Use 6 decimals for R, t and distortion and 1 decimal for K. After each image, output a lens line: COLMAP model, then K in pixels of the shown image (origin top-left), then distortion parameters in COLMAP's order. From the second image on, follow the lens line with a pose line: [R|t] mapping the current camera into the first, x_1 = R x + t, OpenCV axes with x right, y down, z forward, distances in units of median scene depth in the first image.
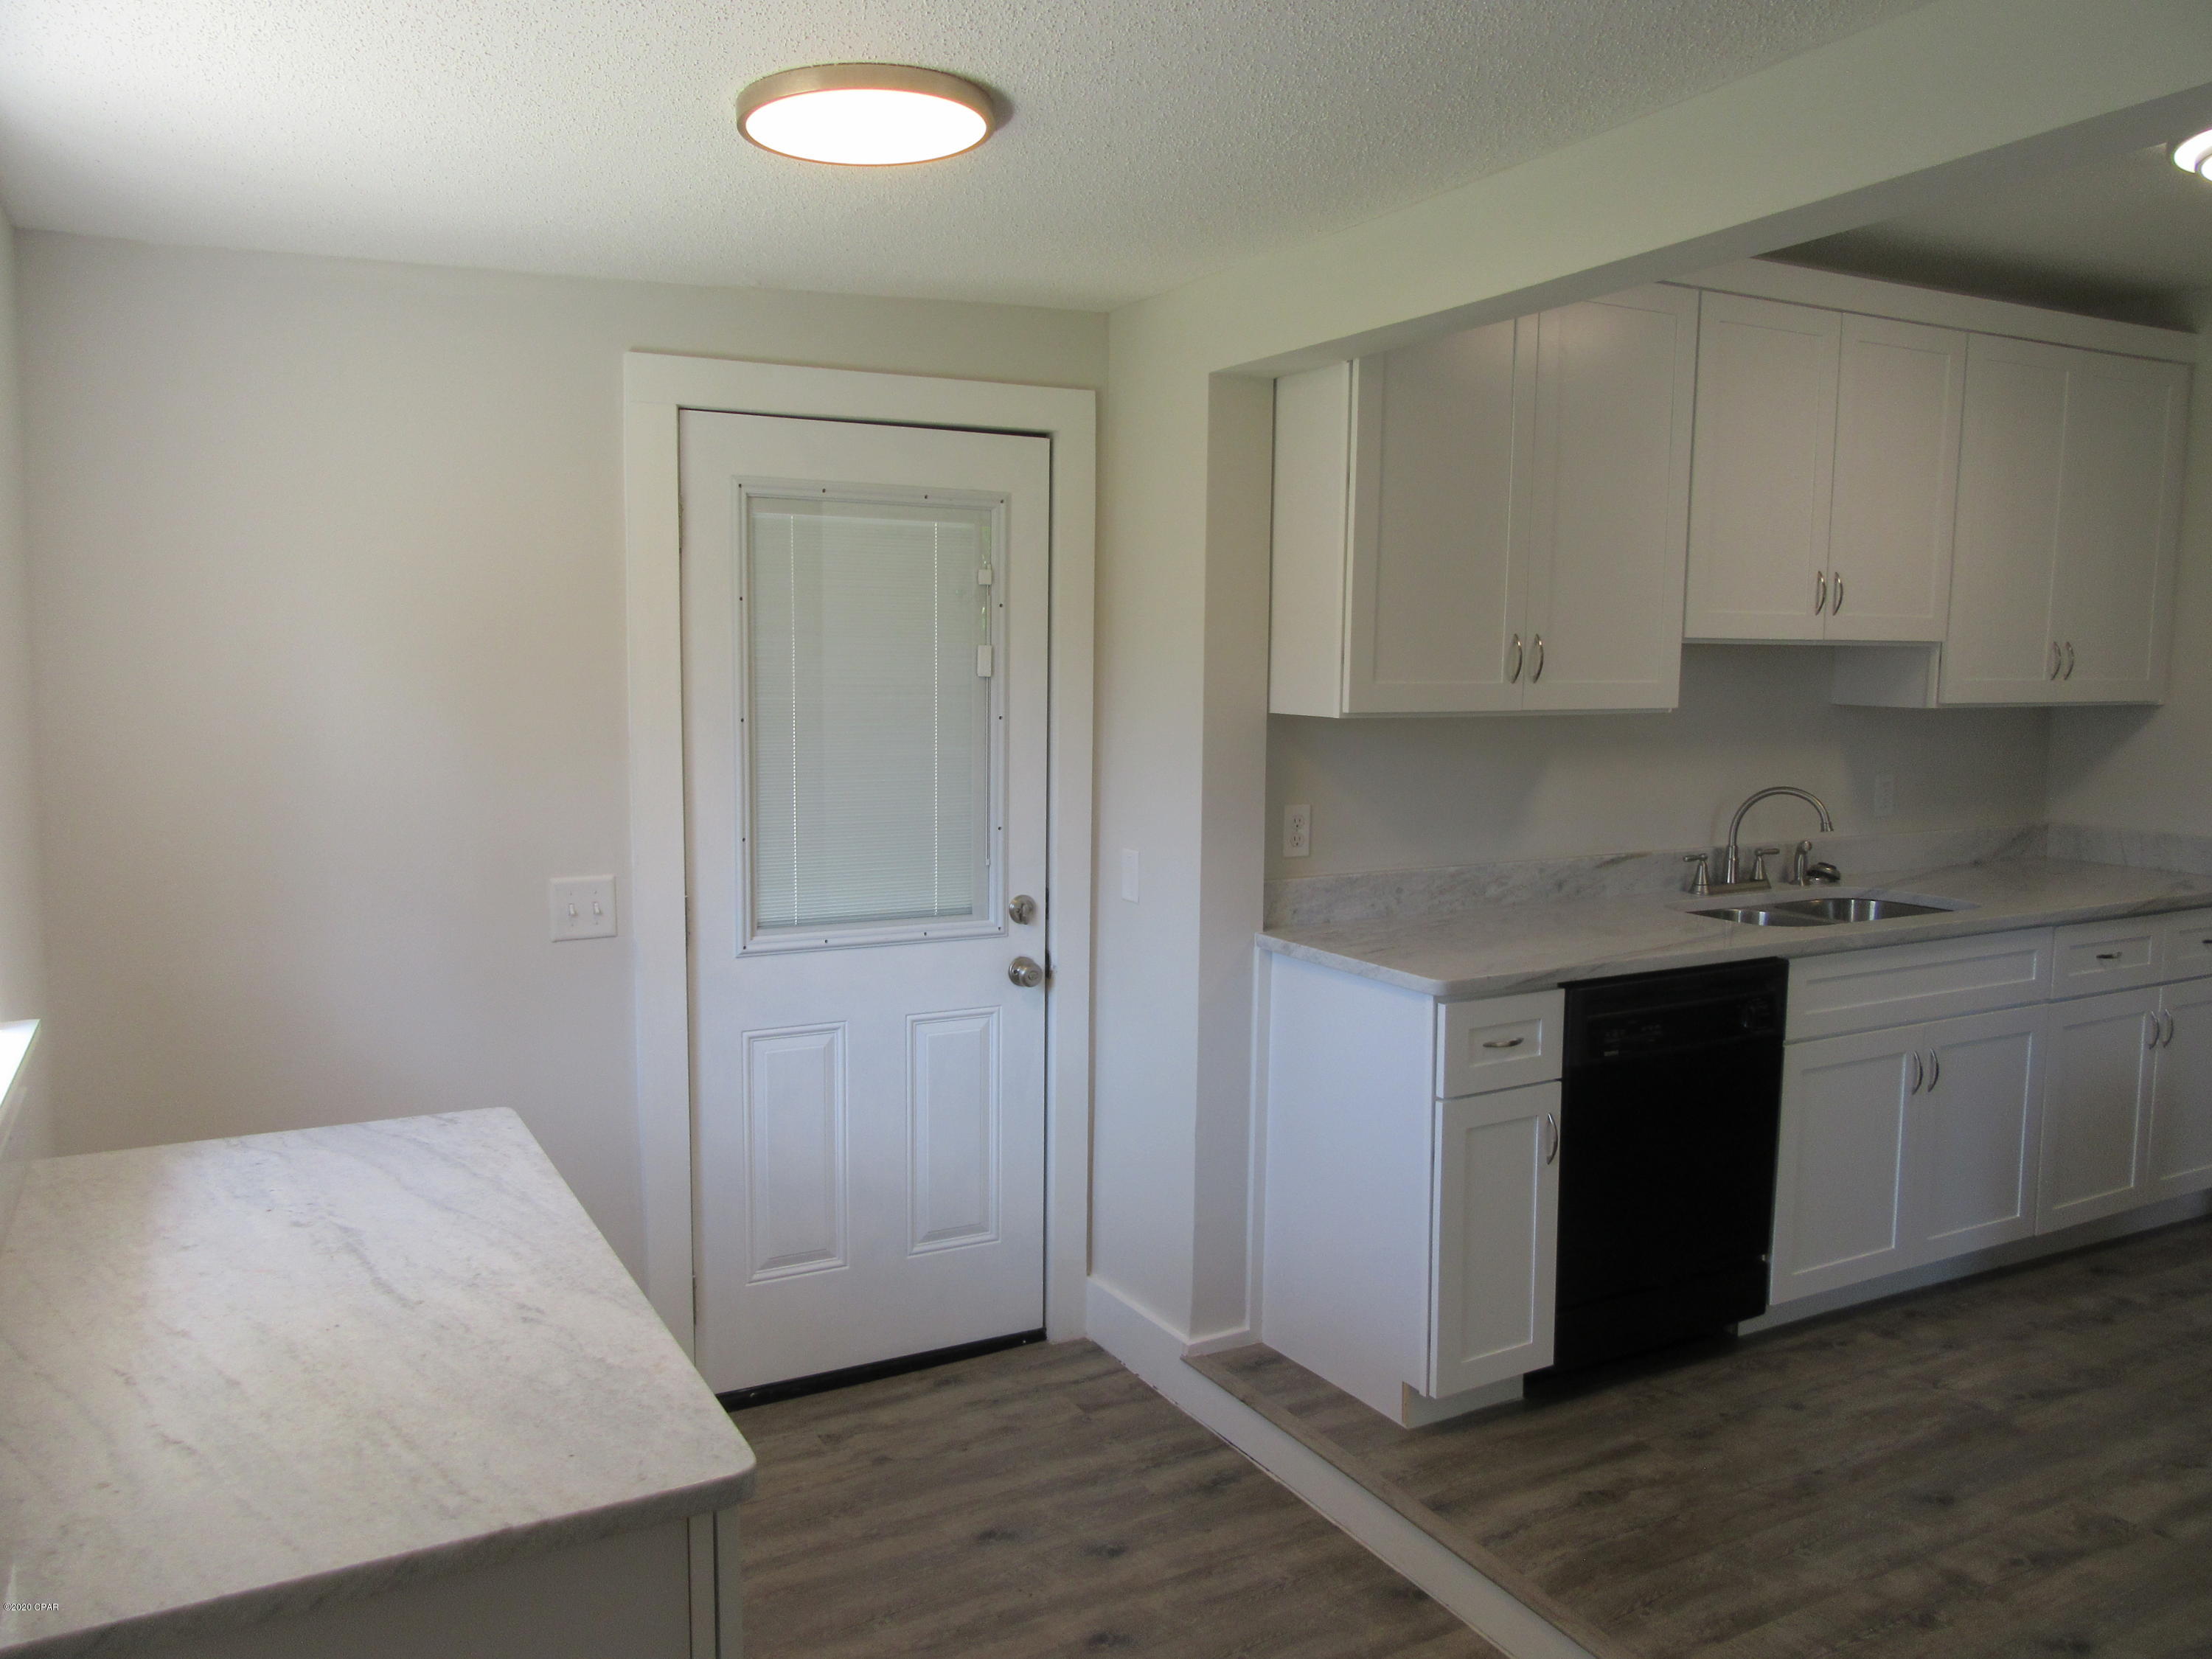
lens RADIAL K [[1638.4, 0, 1115.3], [0, 1638.4, 839.1], [0, 0, 1]] dist [-0.019380, 0.028356]
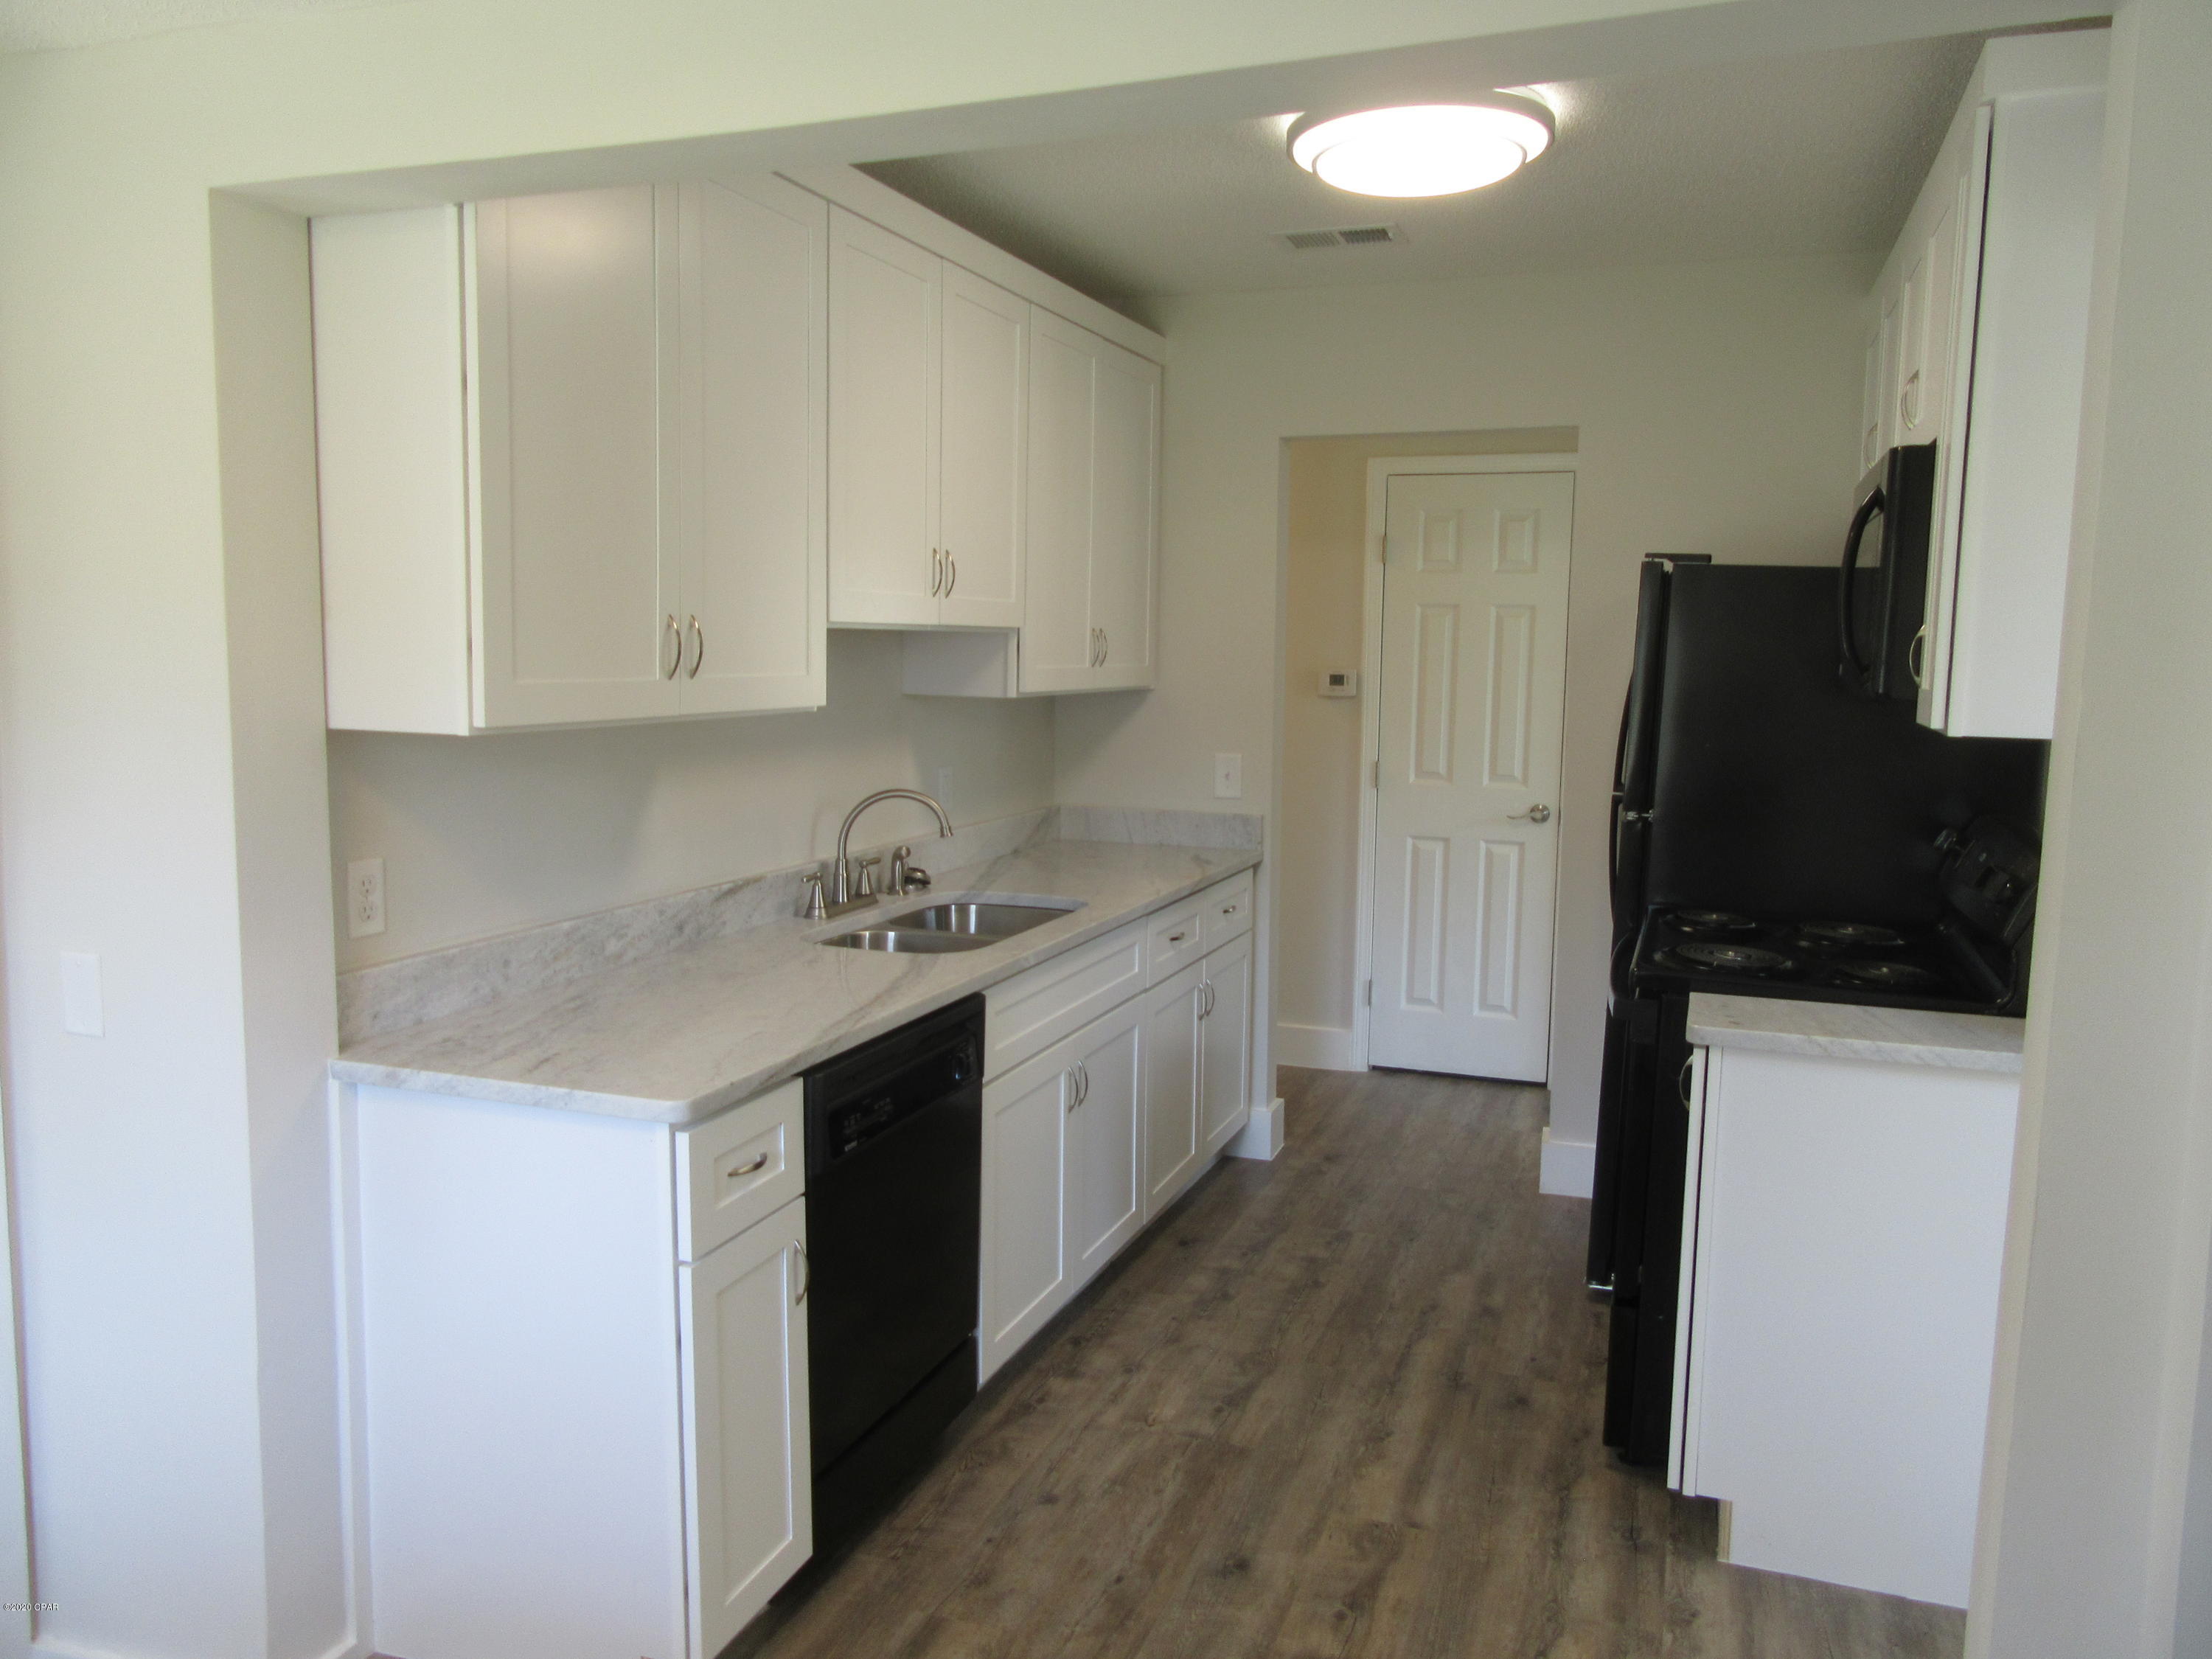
lens RADIAL K [[1638.4, 0, 1115.3], [0, 1638.4, 839.1], [0, 0, 1]] dist [-0.019380, 0.028356]
pose [[0.755138, -0.072920, 0.651498, -0.097085], [0.063341, 0.997260, 0.038203, -0.036299], [-0.652499, 0.012418, 0.757688, 0.283316]]
